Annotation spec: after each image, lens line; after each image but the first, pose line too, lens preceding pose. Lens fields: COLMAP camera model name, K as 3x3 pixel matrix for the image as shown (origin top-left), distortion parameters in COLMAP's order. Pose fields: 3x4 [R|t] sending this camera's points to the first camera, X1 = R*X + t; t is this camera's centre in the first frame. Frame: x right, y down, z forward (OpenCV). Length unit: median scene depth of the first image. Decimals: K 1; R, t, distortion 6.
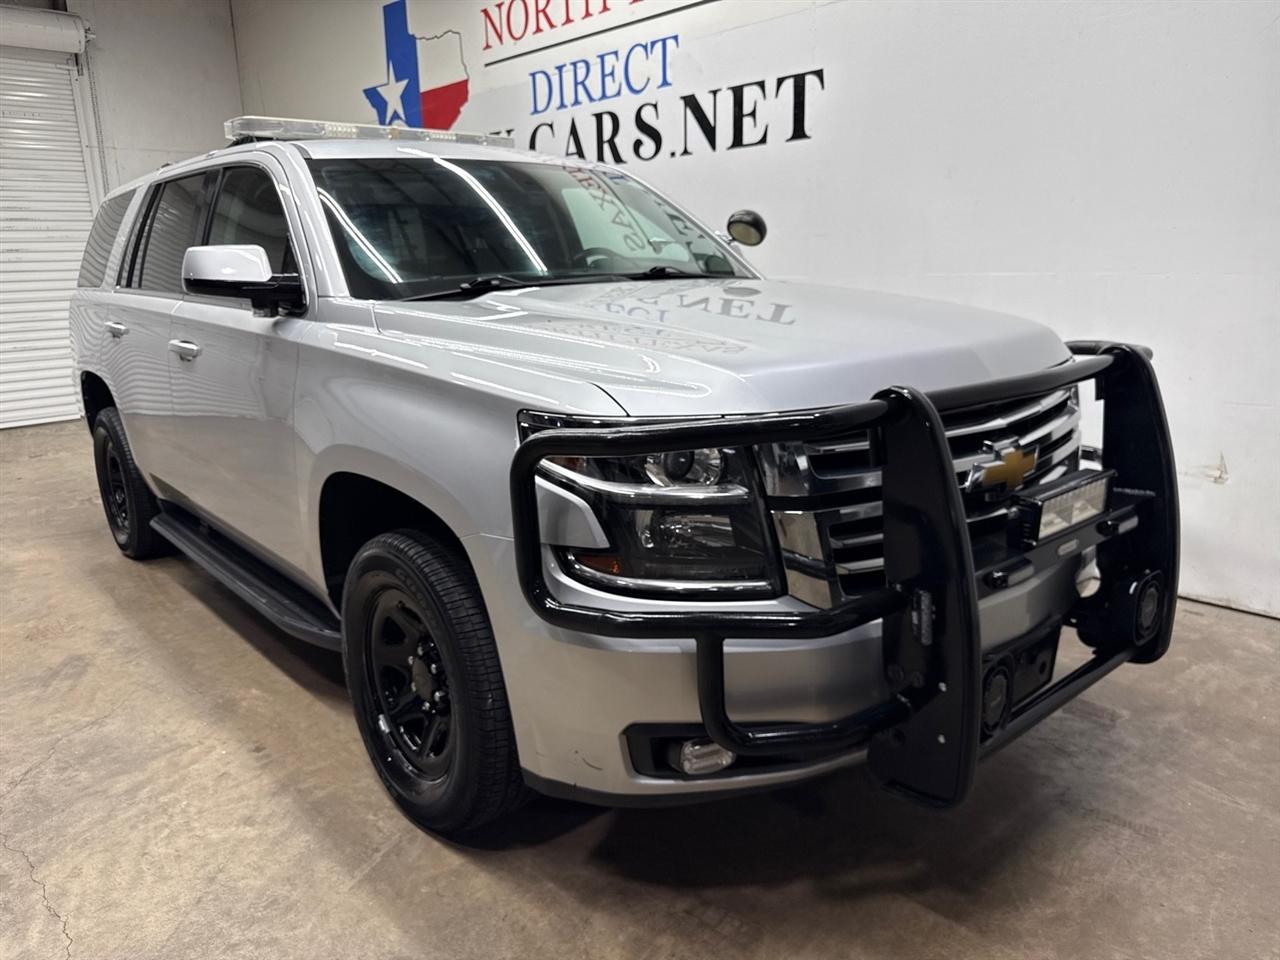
lens RADIAL K [[910.5, 0, 623.4], [0, 910.5, 476.4], [0, 0, 1]] dist [0.031849, -0.039071]
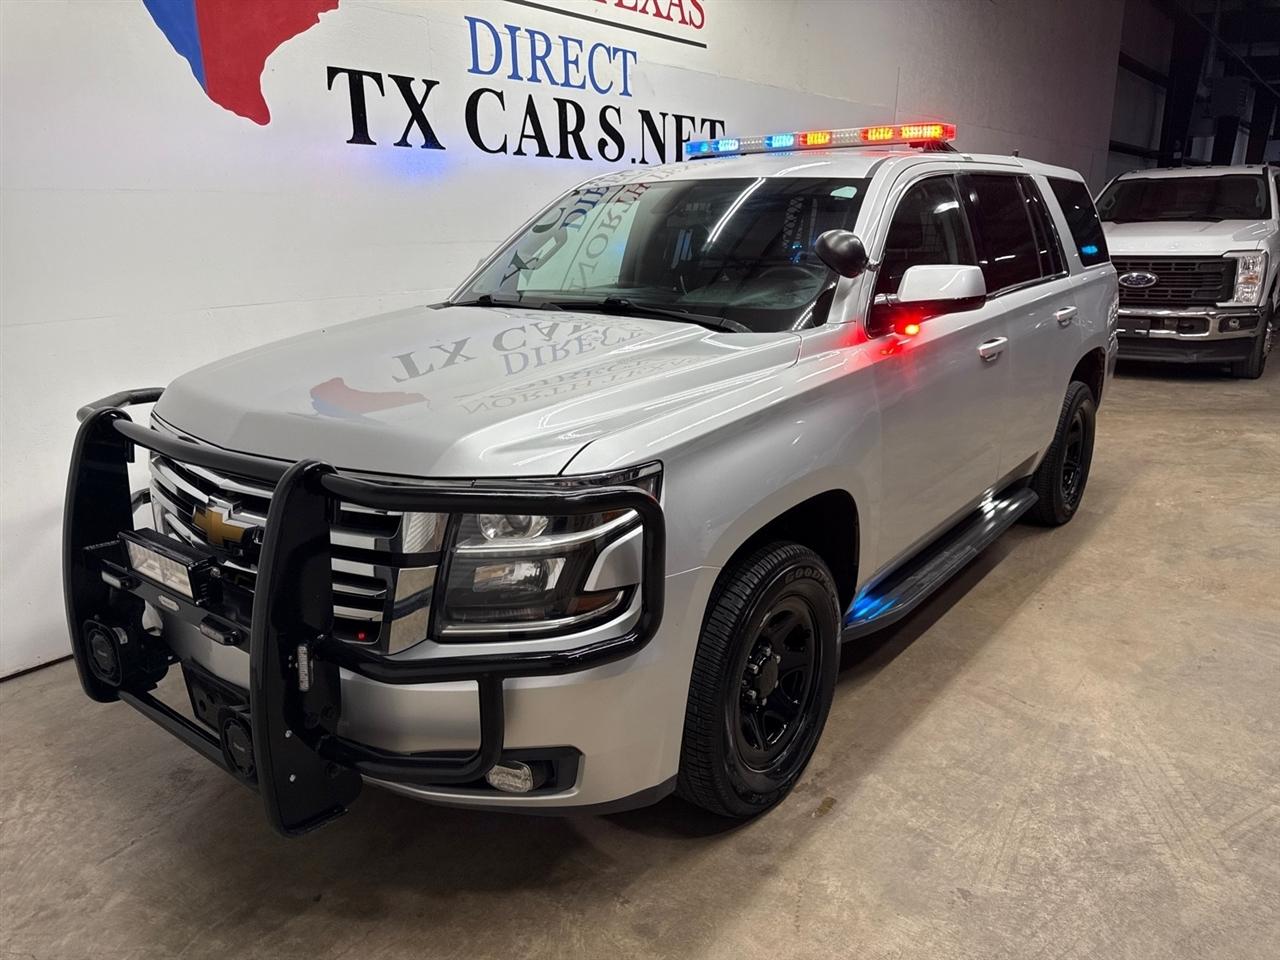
lens RADIAL K [[910.5, 0, 644.7], [0, 910.5, 478.1], [0, 0, 1]] dist [0.031849, -0.039071]
pose [[-0.160872, -0.238441, 0.957740, -1.028495], [0.251778, 0.928359, 0.273418, -0.281187], [-0.954321, 0.285123, -0.089313, 1.134473]]
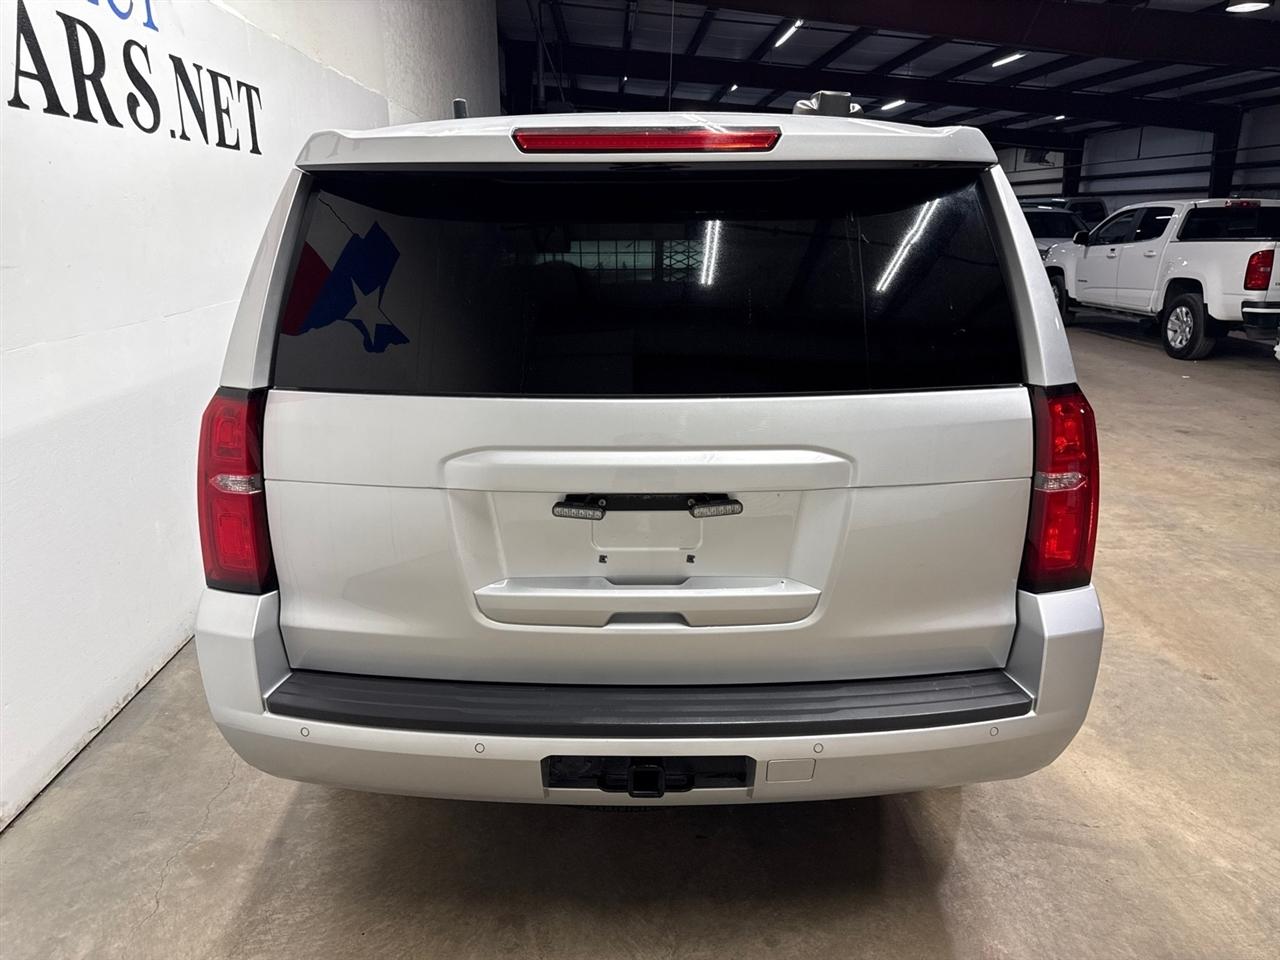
lens RADIAL K [[910.5, 0, 643.2], [0, 910.5, 477.2], [0, 0, 1]] dist [0.031849, -0.039071]
pose [[-0.760888, -0.151265, 0.631006, -0.653053], [0.170421, 0.891725, 0.419264, -0.333629], [-0.626104, 0.426550, -0.652724, 1.272310]]
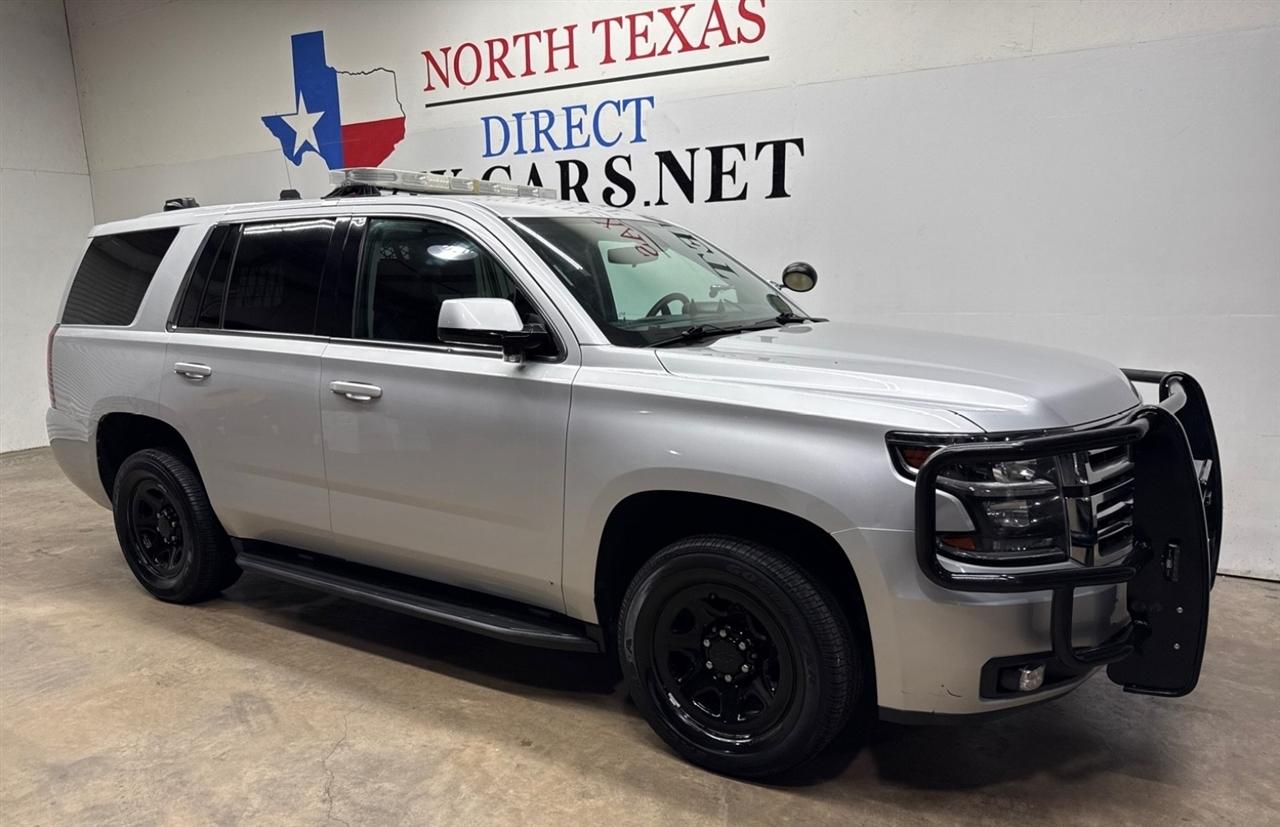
lens RADIAL K [[930.2, 0, 612.0], [0, 930.2, 493.5], [0, 0, 1]] dist [0.028609, -0.033474]
pose [[0.964000, -0.049618, 0.261231, -0.284149], [0.052358, 0.998622, -0.003535, -0.000286], [-0.260696, 0.017085, 0.965270, -0.067739]]
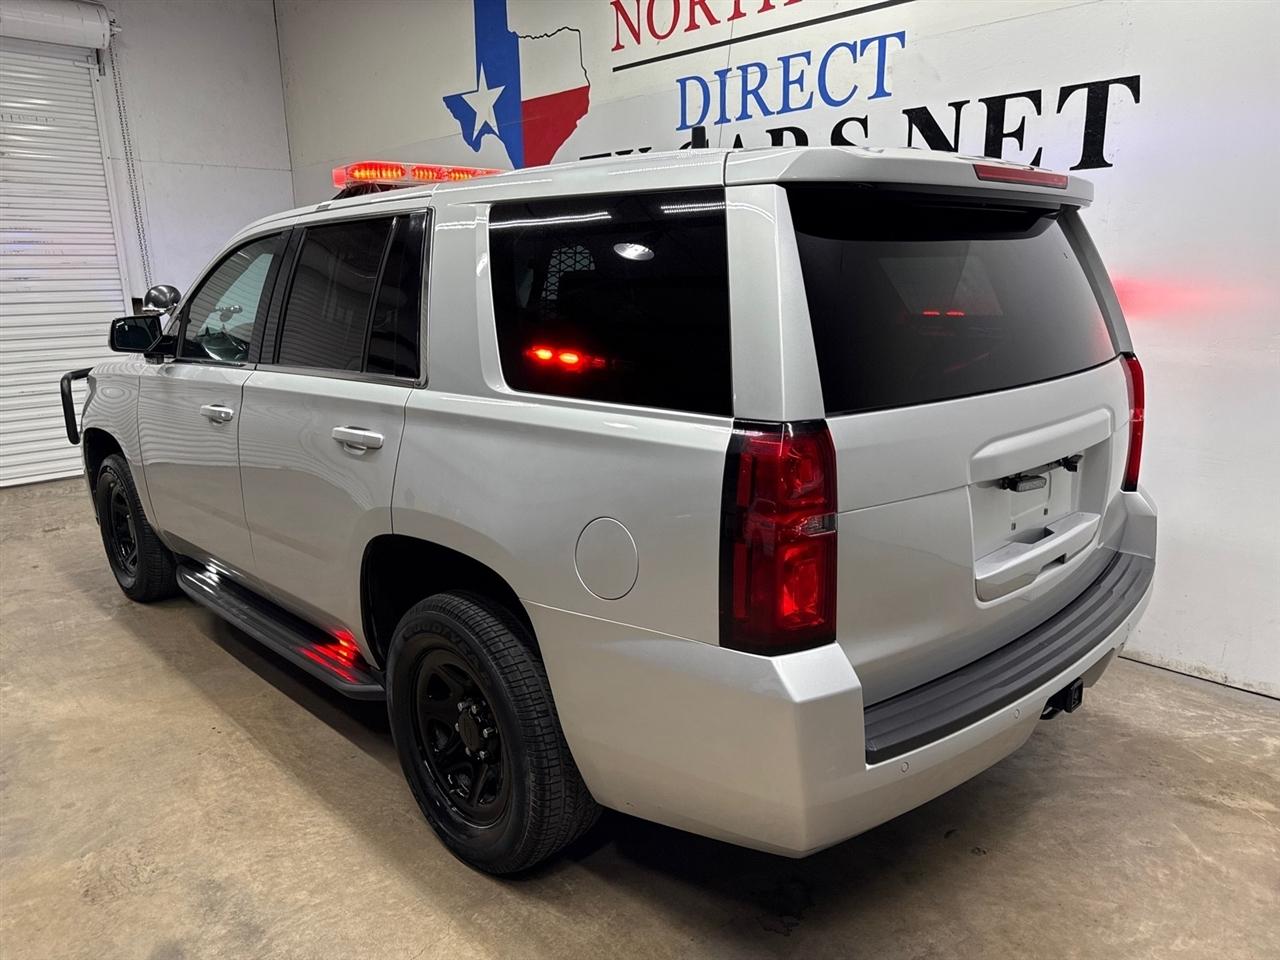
lens RADIAL K [[910.5, 0, 634.4], [0, 910.5, 483.1], [0, 0, 1]] dist [0.031849, -0.039071]
pose [[0.999717, 0.005870, 0.023056, -0.172664], [-0.005725, 0.999963, -0.006357, -0.082303], [-0.023092, 0.006224, 0.999714, 0.204922]]
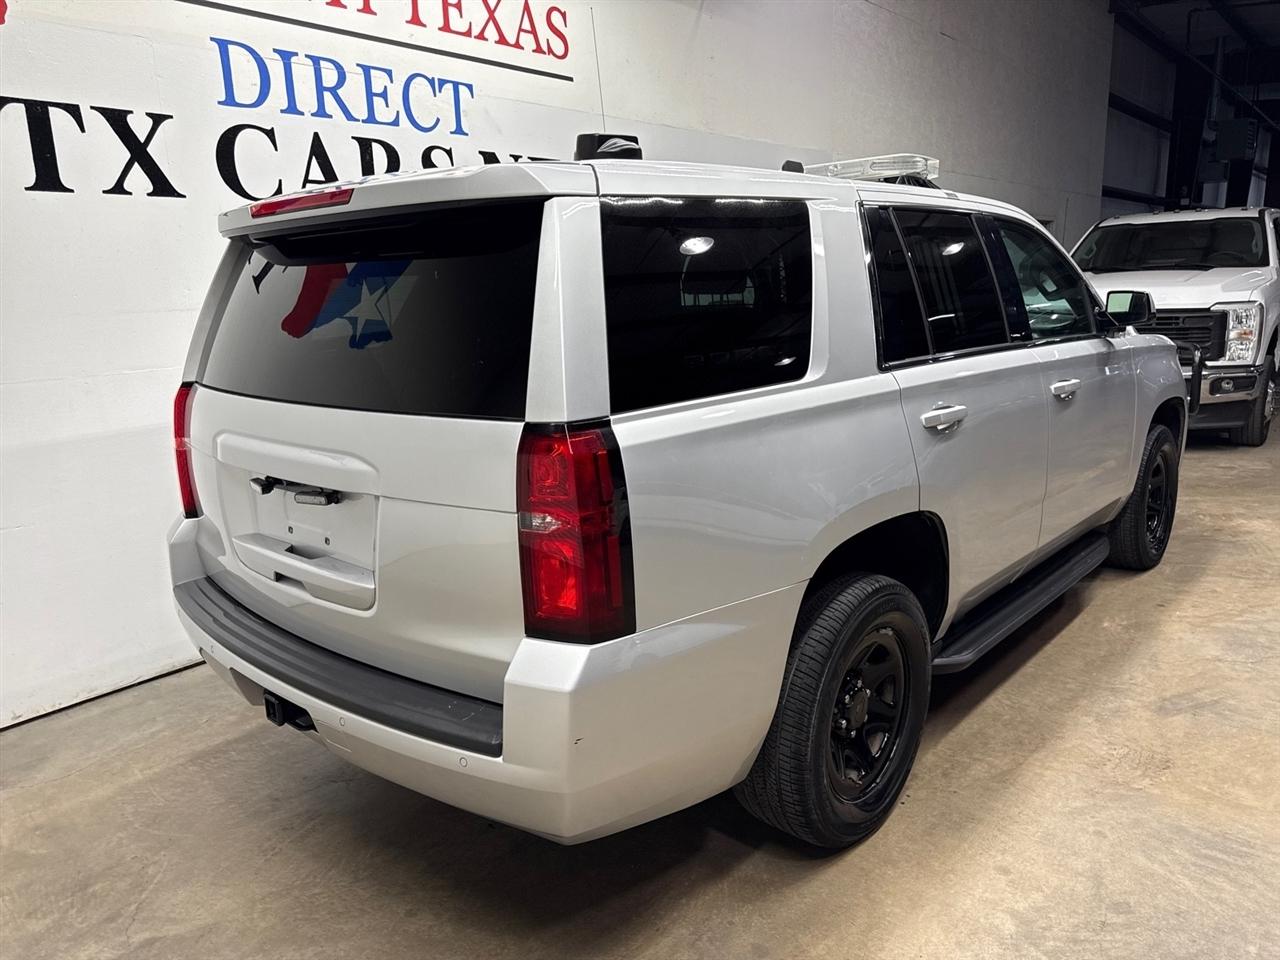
lens RADIAL K [[910.5, 0, 644.2], [0, 910.5, 479.0], [0, 0, 1]] dist [0.031849, -0.039071]
pose [[-0.132223, -0.183027, 0.974176, -0.872566], [0.265910, 0.940230, 0.212741, -0.235508], [-0.954887, 0.287172, -0.075651, 0.936093]]
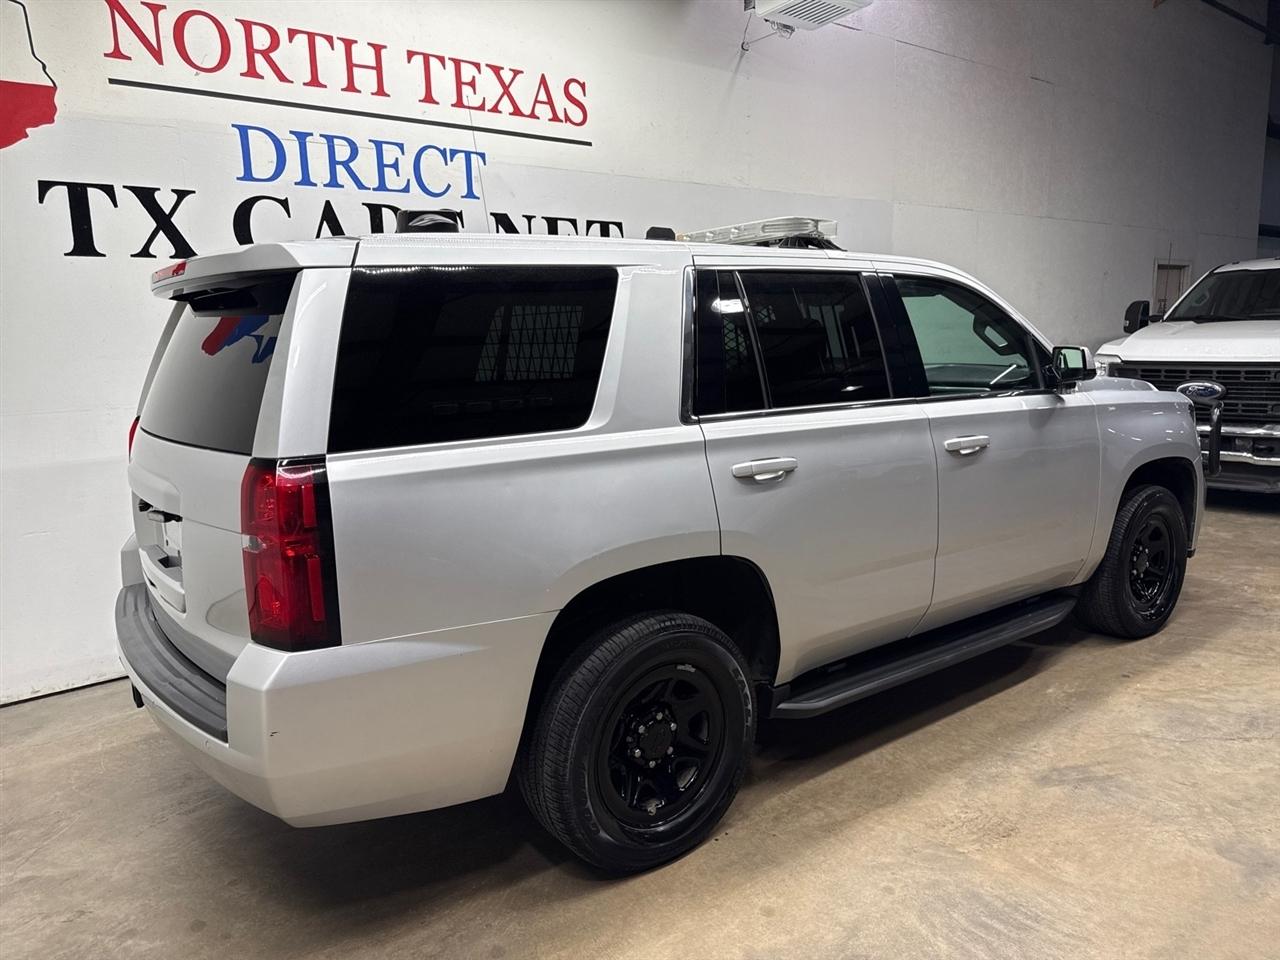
lens RADIAL K [[910.5, 0, 645.1], [0, 910.5, 482.8], [0, 0, 1]] dist [0.031849, -0.039071]
pose [[0.059760, -0.144306, 0.987727, -0.919018], [0.257643, 0.958198, 0.124403, -0.192049], [-0.964390, 0.247046, 0.094442, 0.753852]]
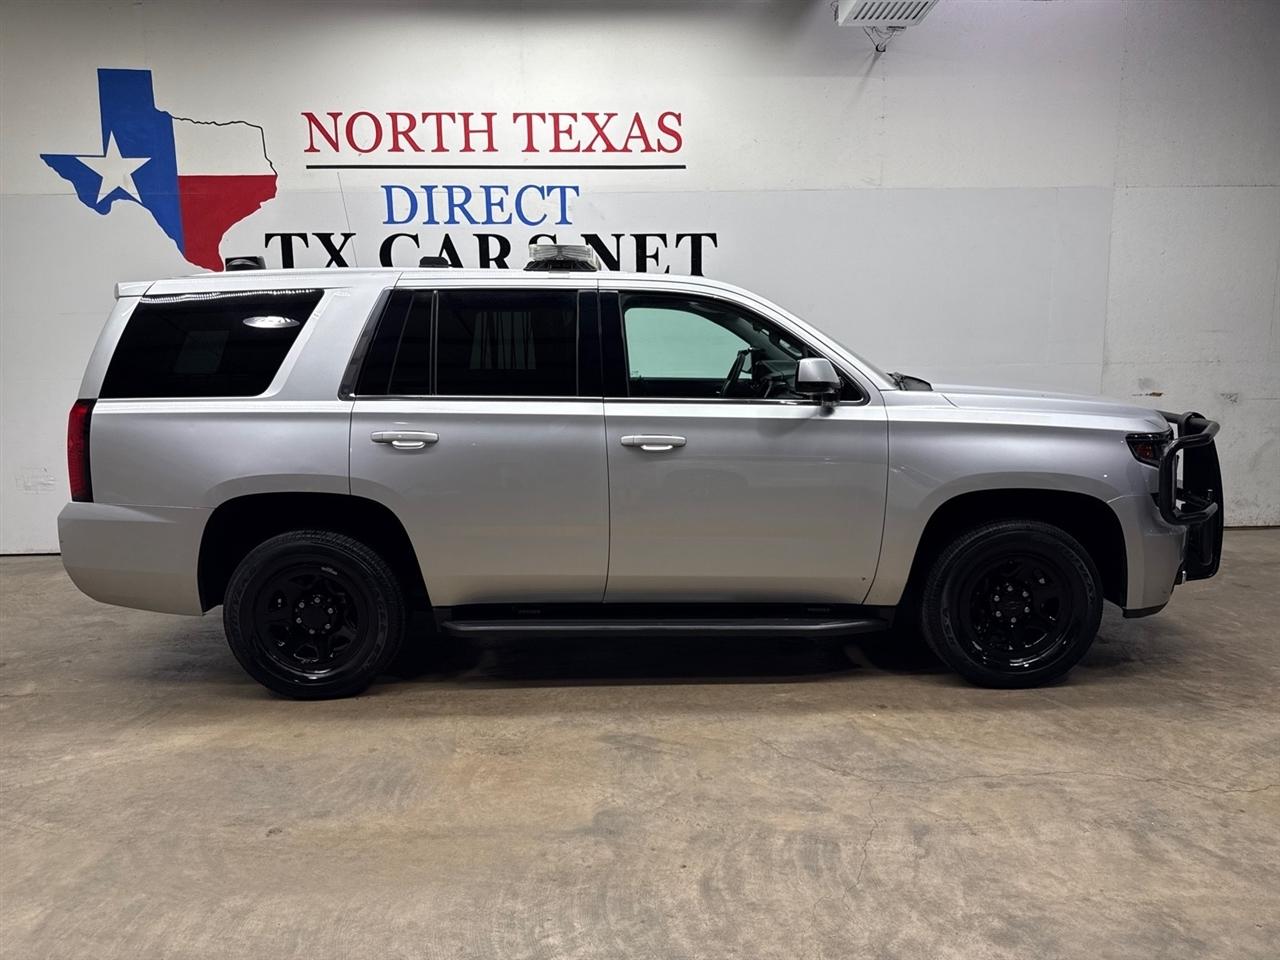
lens RADIAL K [[910.5, 0, 637.7], [0, 910.5, 493.6], [0, 0, 1]] dist [0.031849, -0.039071]
pose [[0.645750, -0.114132, 0.754970, -0.818968], [0.173141, 0.984897, 0.000798, -0.046161], [-0.743659, 0.130201, 0.655758, 0.151382]]
